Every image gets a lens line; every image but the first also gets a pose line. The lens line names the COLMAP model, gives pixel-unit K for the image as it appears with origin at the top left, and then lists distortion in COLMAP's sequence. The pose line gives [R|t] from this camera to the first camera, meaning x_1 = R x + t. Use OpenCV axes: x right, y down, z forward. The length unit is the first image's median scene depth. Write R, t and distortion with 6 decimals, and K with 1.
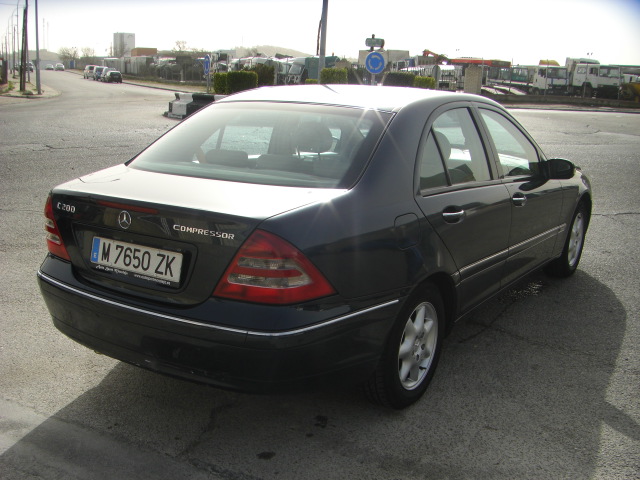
lens RADIAL K [[720.8, 0, 320.0], [0, 720.8, 240.0], [0, 0, 1]] dist [-0.262858, -0.000758]
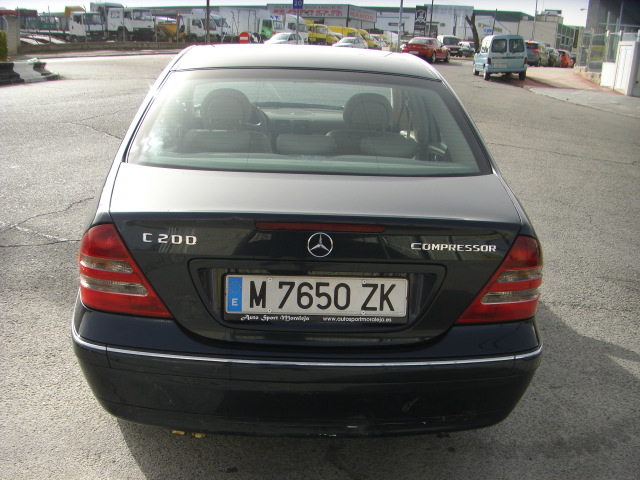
lens RADIAL K [[718.4, 0, 320.0], [0, 718.4, 240.0], [0, 0, 1]] dist [-0.225211, -0.013423]
pose [[0.813207, -0.140977, 0.564641, -0.664597], [0.098568, 0.989564, 0.105111, -0.106567], [-0.573566, -0.029821, 0.818616, 0.408020]]
